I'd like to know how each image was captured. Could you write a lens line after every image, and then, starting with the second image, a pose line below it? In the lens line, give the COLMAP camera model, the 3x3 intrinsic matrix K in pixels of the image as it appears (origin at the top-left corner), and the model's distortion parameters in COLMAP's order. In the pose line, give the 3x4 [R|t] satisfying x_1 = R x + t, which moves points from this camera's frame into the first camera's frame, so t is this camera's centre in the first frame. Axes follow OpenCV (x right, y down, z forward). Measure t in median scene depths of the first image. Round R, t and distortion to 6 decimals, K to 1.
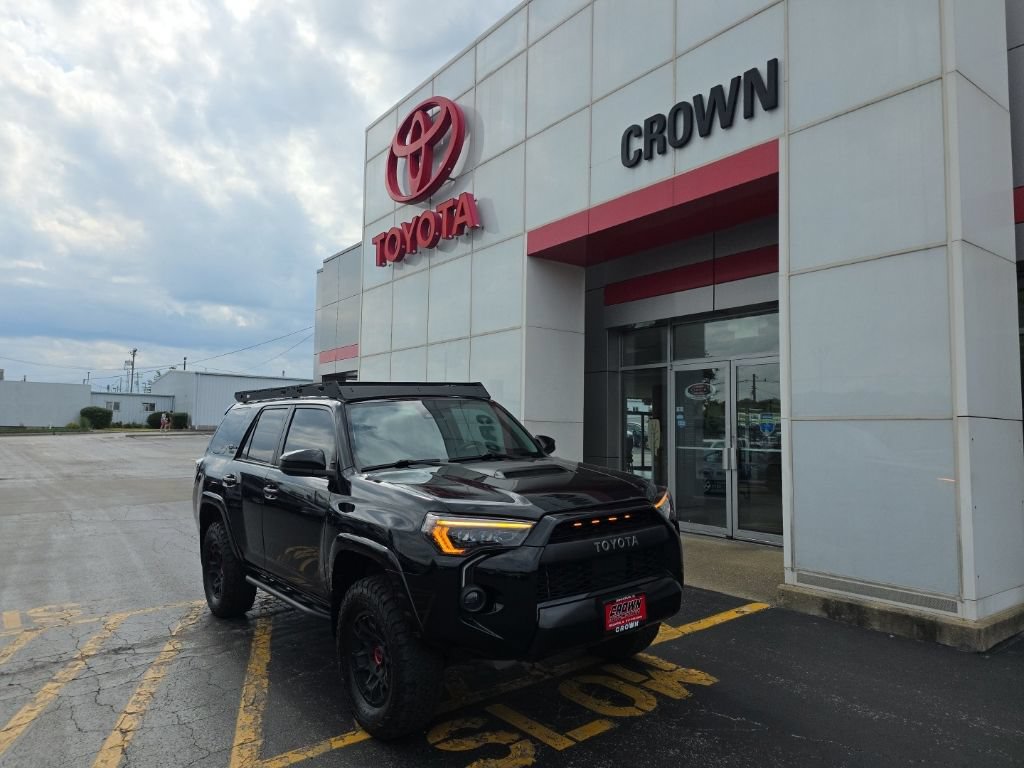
lens RADIAL K [[674.8, 0, 514.7], [0, 674.8, 383.3], [0, 0, 1]] dist [0.026498, -0.025001]
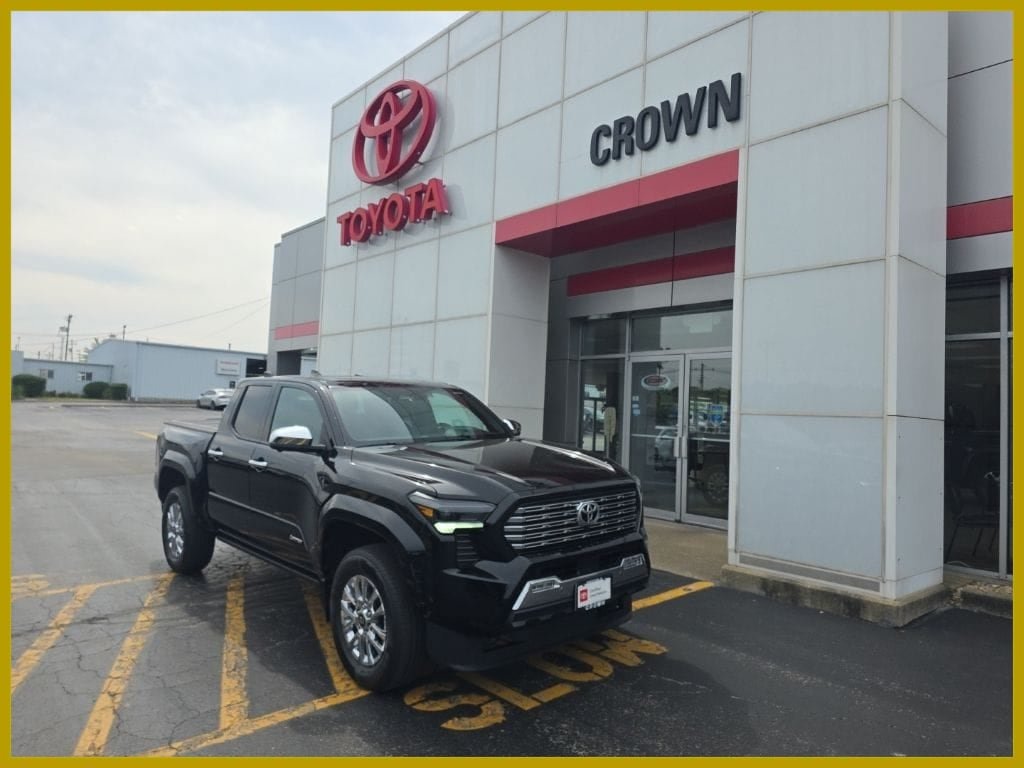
lens RADIAL K [[678.2, 0, 513.4], [0, 678.2, 380.2], [0, 0, 1]] dist [0.015198, -0.015751]
pose [[0.997072, 0.031694, 0.069594, -0.023576], [-0.033316, 0.999197, 0.022258, -0.009138], [-0.068833, -0.024512, 0.997327, -0.042381]]
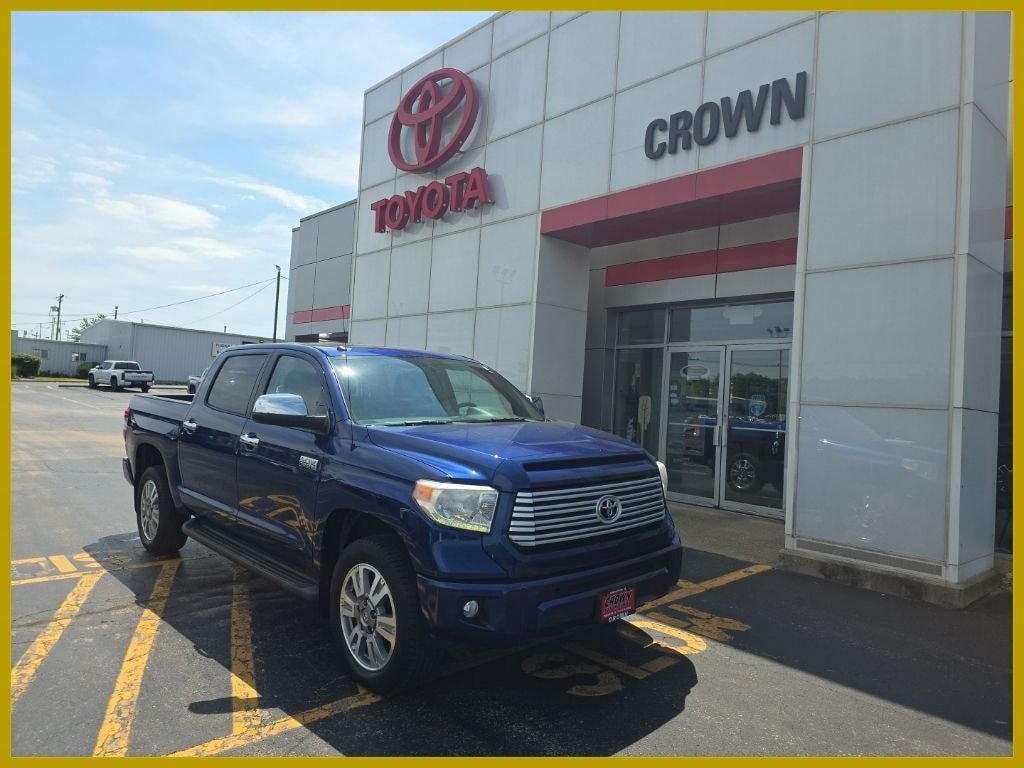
lens RADIAL K [[675.6, 0, 509.6], [0, 675.6, 382.2], [0, 0, 1]] dist [0.018887, -0.018817]
pose [[0.995627, 0.045844, 0.081400, -0.133684], [-0.049470, 0.997845, 0.043109, -0.005025], [-0.079248, -0.046947, 0.995749, -0.059526]]
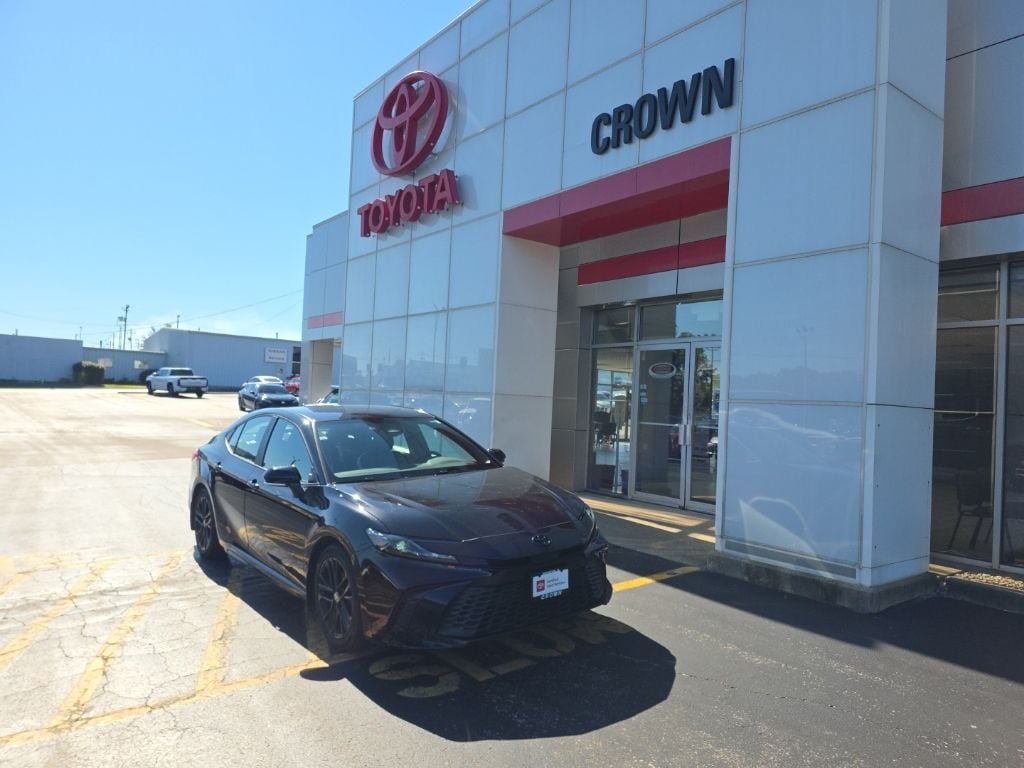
lens RADIAL K [[677.2, 0, 518.6], [0, 677.2, 388.5], [0, 0, 1]] dist [0.015903, -0.016053]
pose [[0.999477, 0.029938, 0.012262, 0.048932], [-0.030566, 0.998030, 0.054795, -0.013299], [-0.010598, -0.055141, 0.998422, -0.066362]]
